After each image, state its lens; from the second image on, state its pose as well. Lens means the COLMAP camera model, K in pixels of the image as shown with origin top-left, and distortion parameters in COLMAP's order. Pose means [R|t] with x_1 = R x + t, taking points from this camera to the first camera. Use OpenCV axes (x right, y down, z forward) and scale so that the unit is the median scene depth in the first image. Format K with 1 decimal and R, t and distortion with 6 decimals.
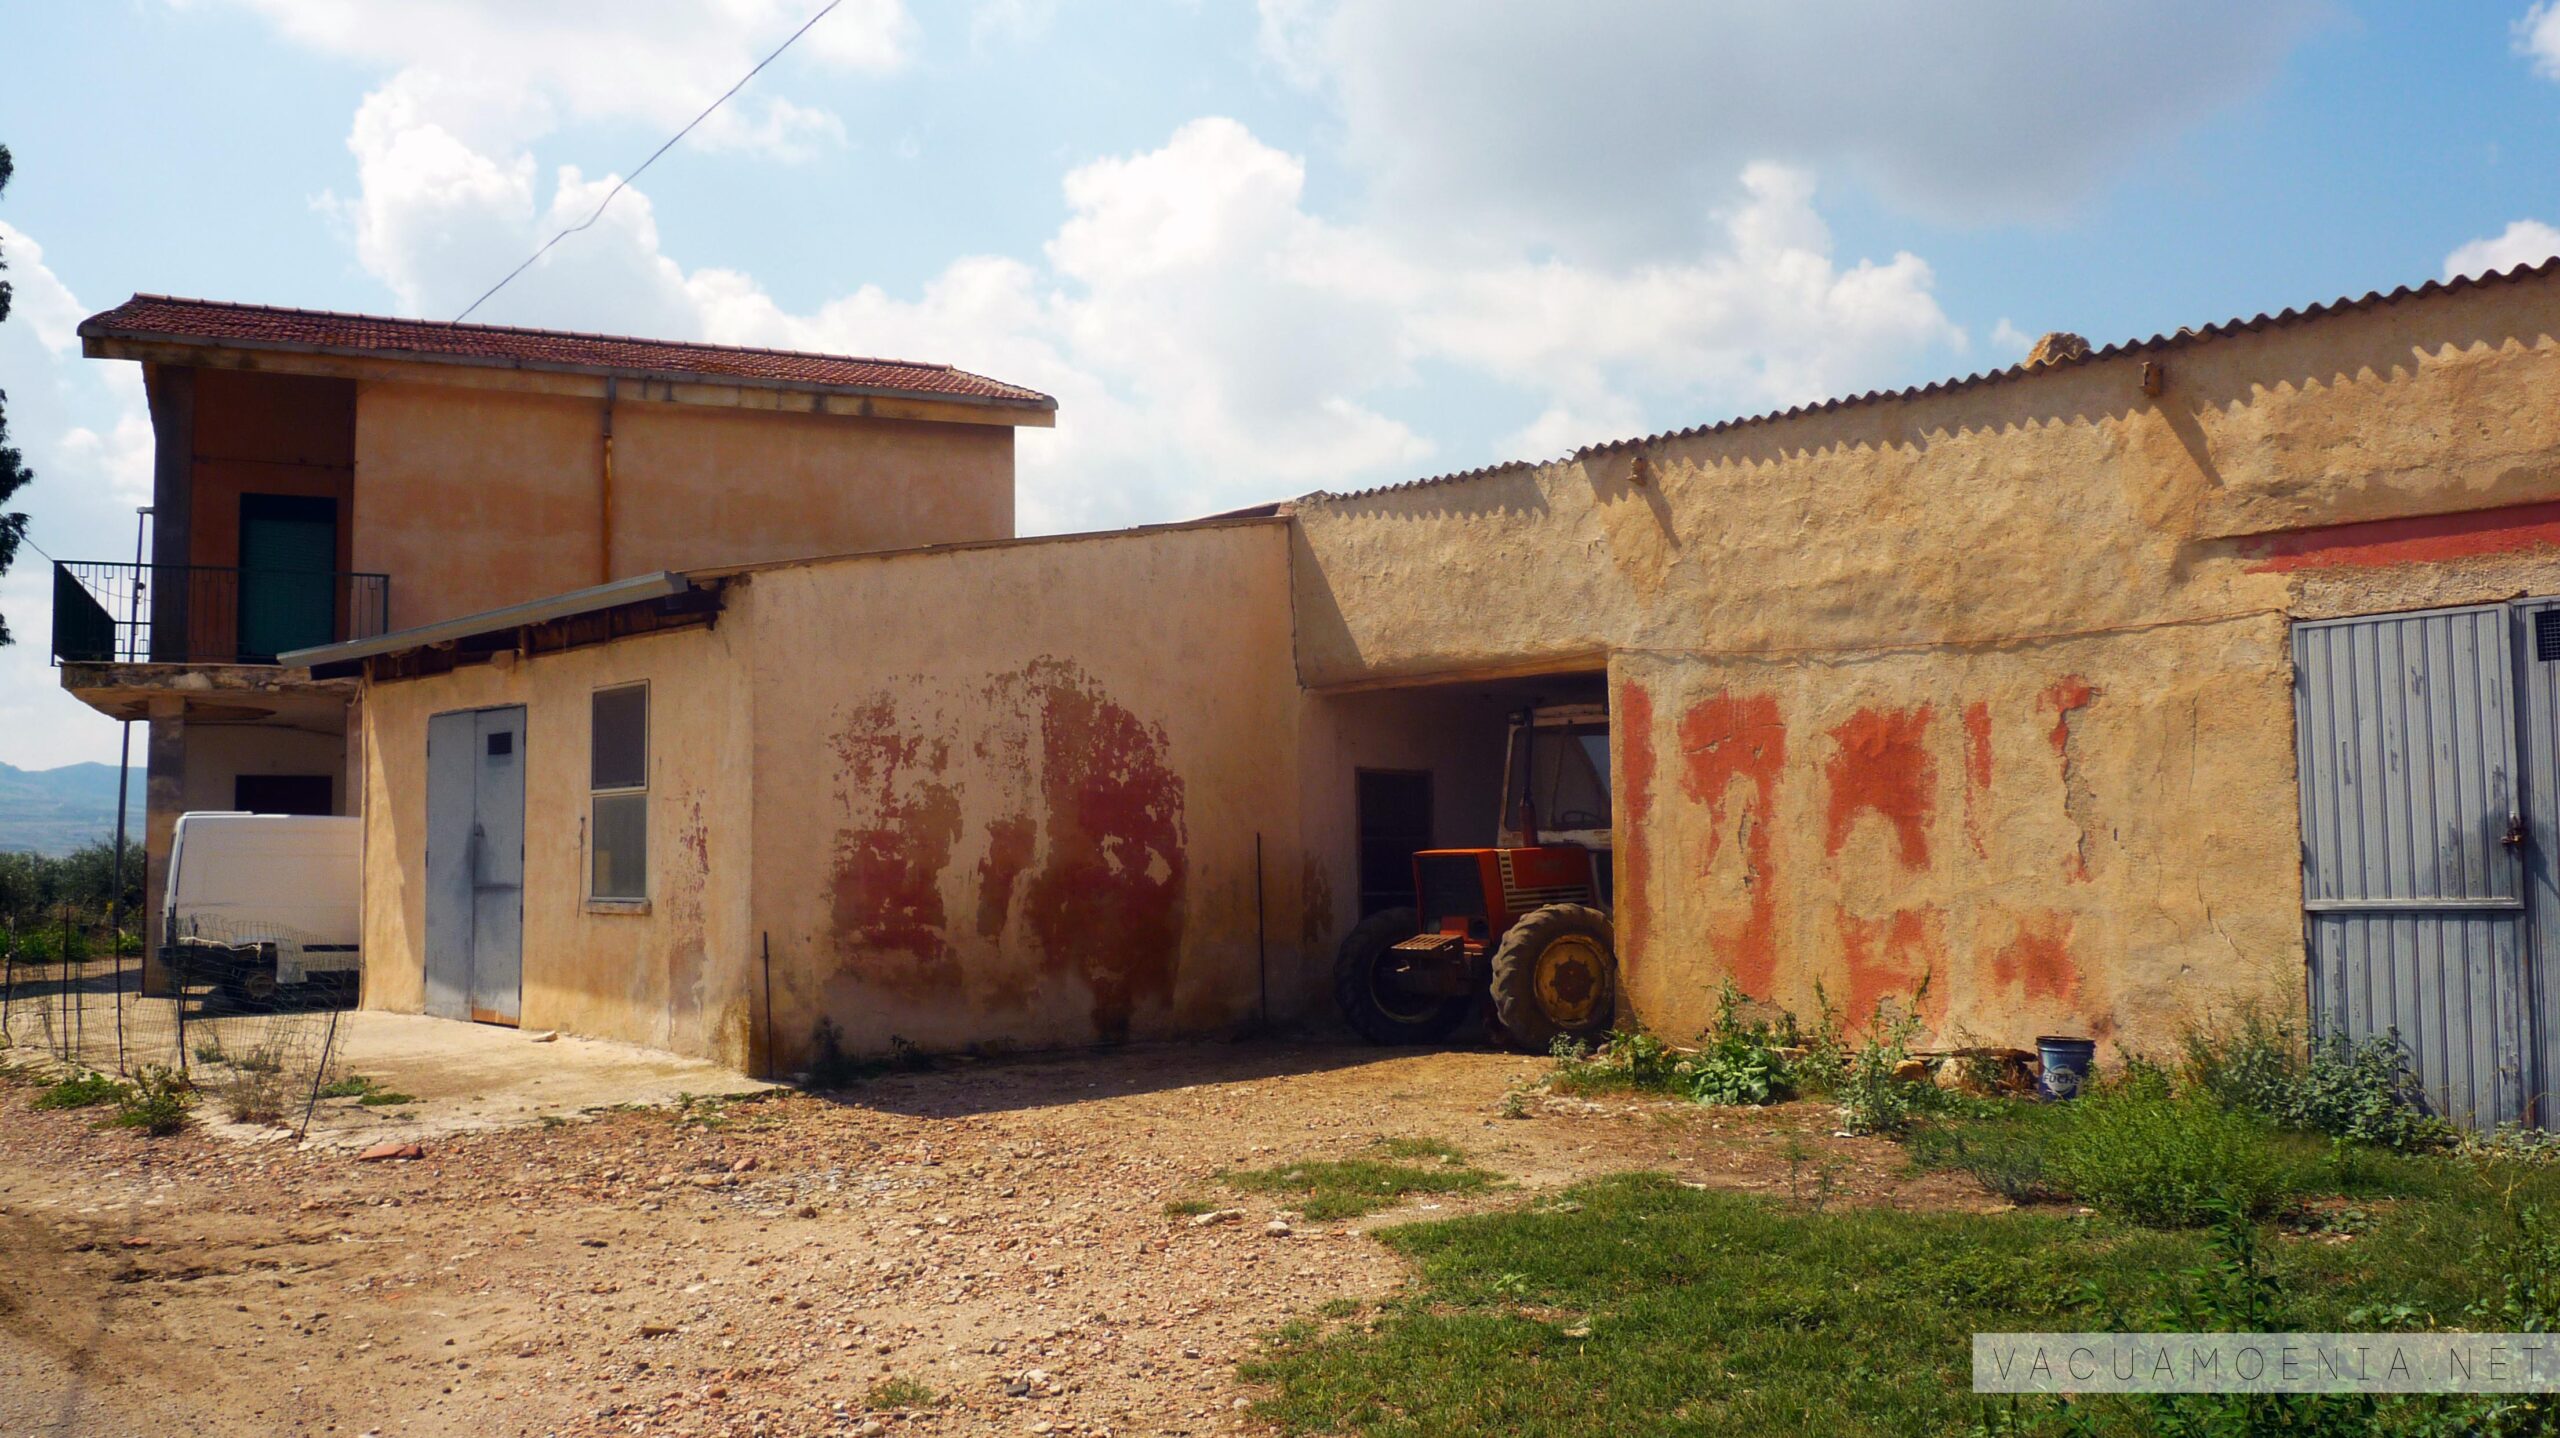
lens RADIAL K [[2184.4, 0, 1289.0], [0, 2184.4, 726.4], [0, 0, 1]] dist [-0.038094, 0.031260]
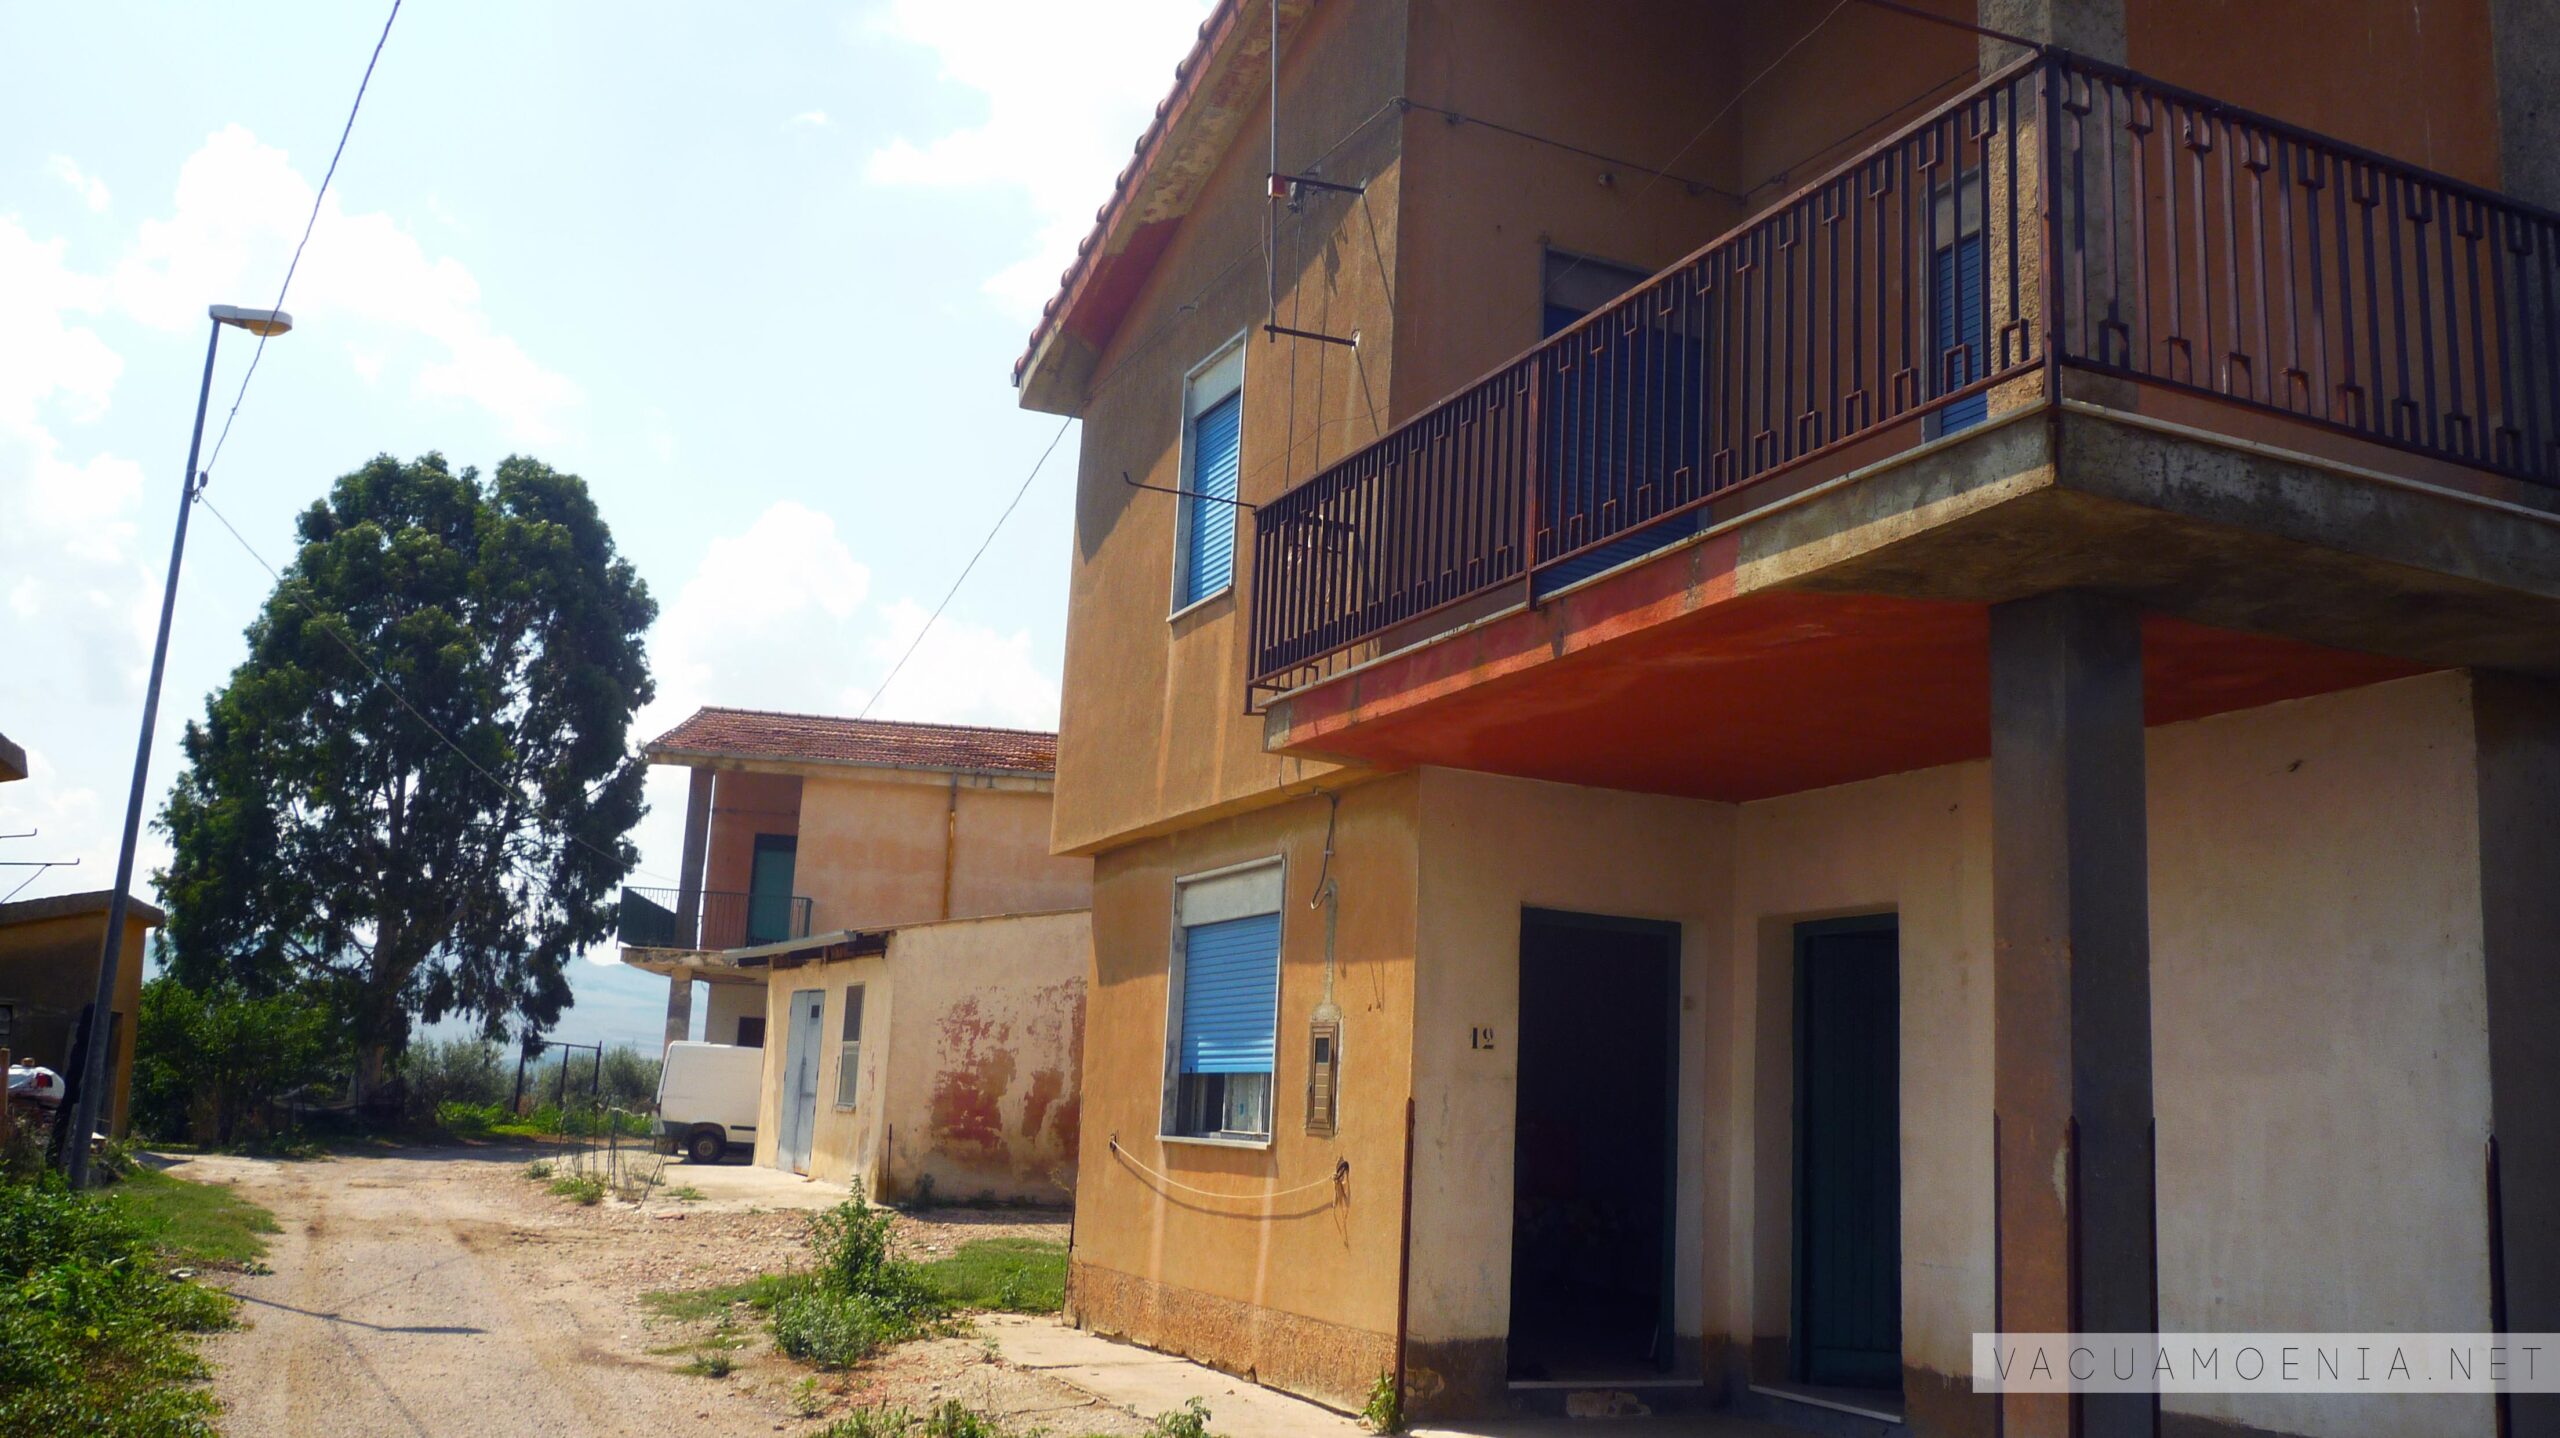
lens RADIAL K [[2184.4, 0, 1275.2], [0, 2184.4, 707.6], [0, 0, 1]] dist [-0.038094, 0.031260]
pose [[0.956238, 0.003846, -0.292564, 0.569788], [-0.040443, 0.992053, -0.119148, -0.046305], [0.289780, 0.125766, 0.948794, -0.660789]]
